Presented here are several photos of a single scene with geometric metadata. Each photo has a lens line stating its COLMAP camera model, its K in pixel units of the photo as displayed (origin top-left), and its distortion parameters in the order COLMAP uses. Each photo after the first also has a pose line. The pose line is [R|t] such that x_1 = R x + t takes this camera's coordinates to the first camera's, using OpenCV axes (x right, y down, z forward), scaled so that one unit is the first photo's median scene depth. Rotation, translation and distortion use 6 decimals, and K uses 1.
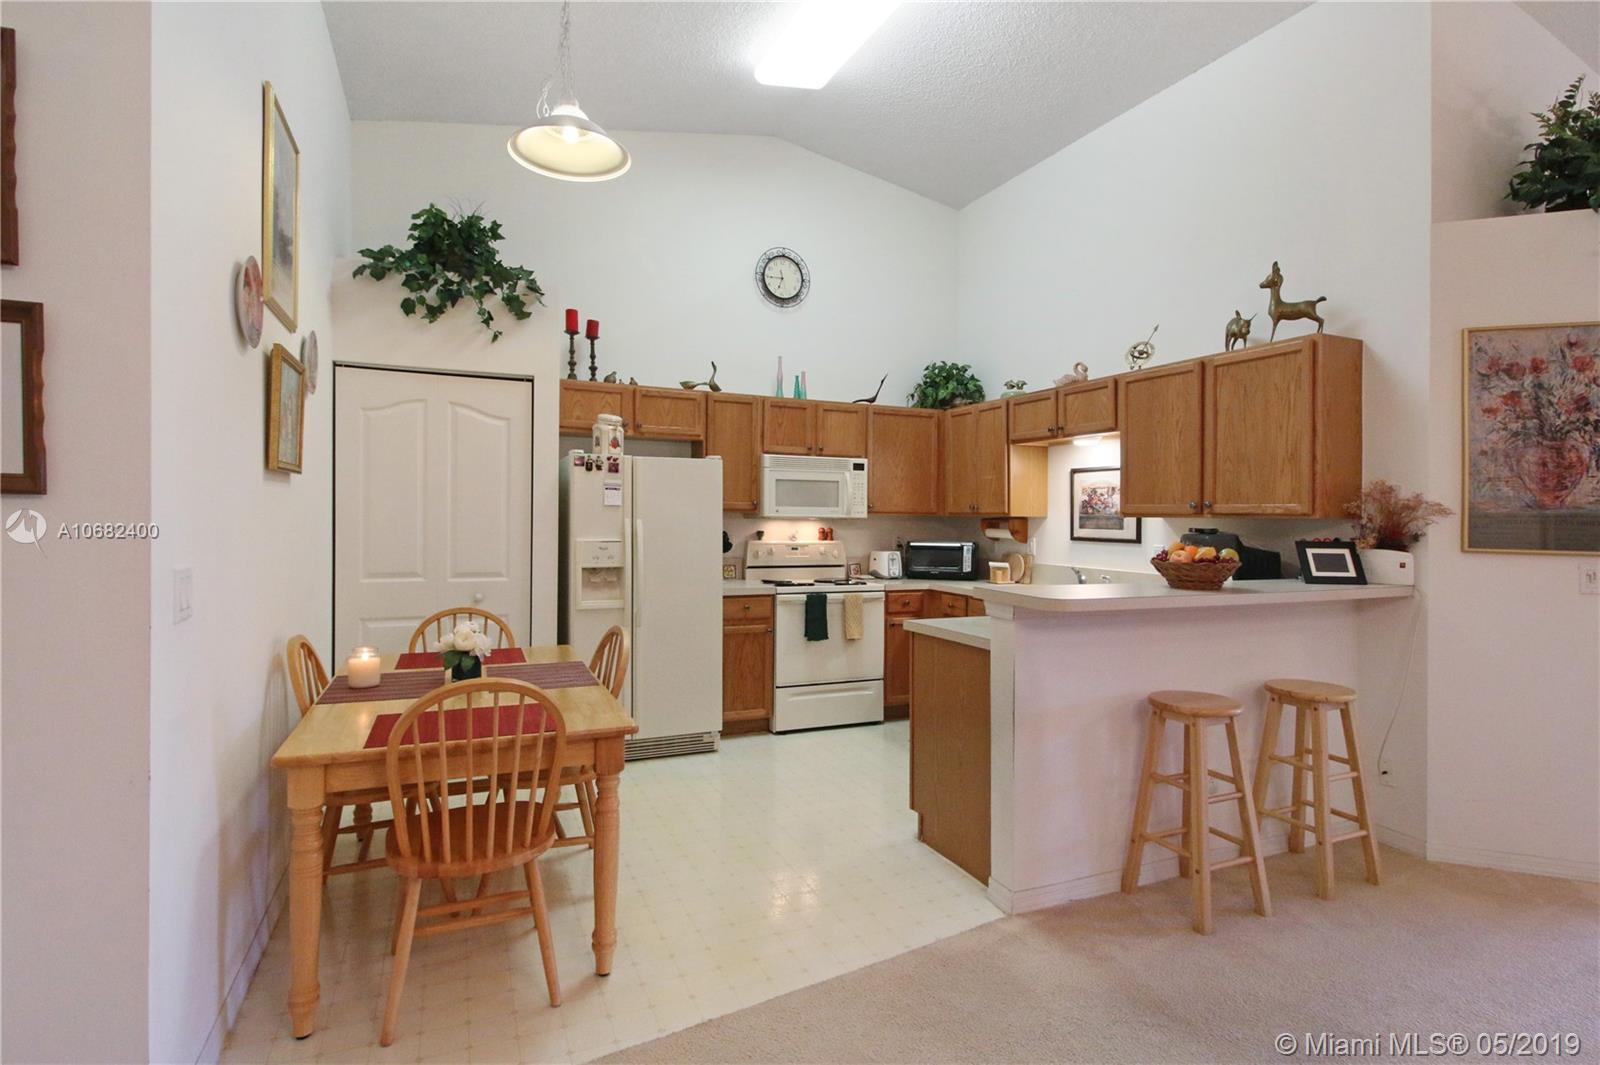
lens RADIAL K [[792.5, 0, 842.2], [0, 792.5, 523.6], [0, 0, 1]] dist [-0.001631, -0.007594]
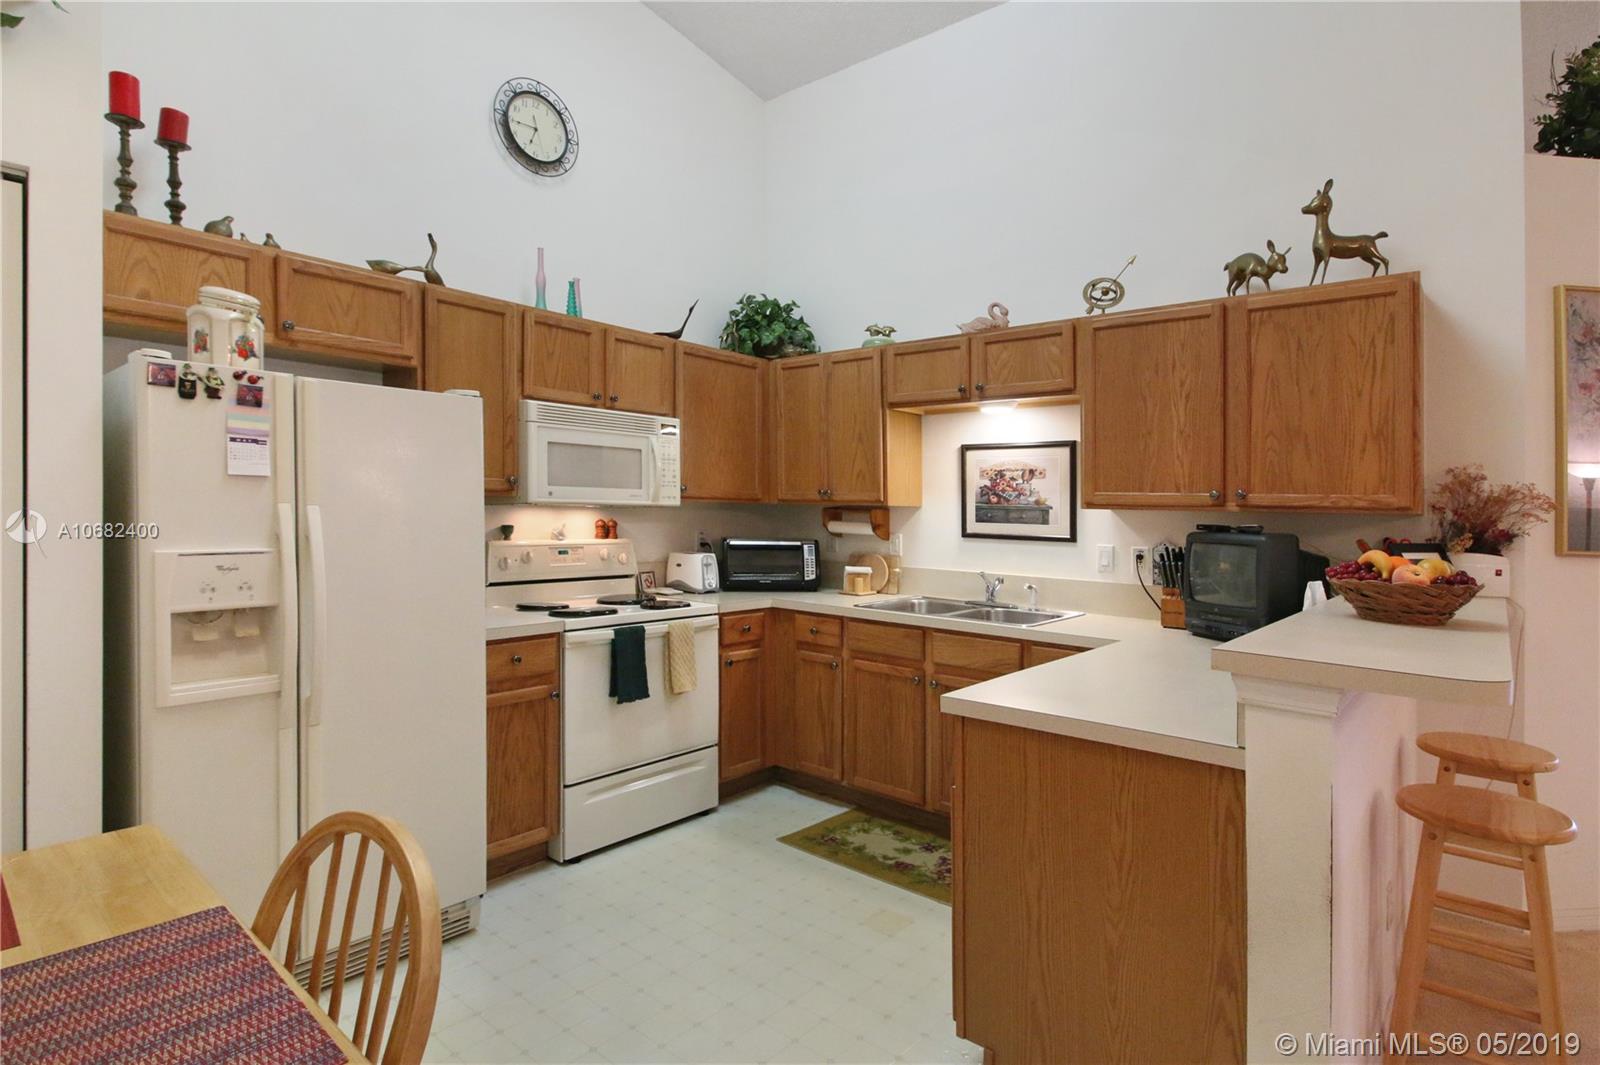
lens RADIAL K [[792.5, 0, 841.8], [0, 792.5, 523.2], [0, 0, 1]] dist [-0.001631, -0.007594]
pose [[0.899295, -0.000969, 0.437341, -0.182646], [-0.006302, 0.999865, 0.015175, -0.004468], [-0.437296, -0.016403, 0.899168, 0.432810]]
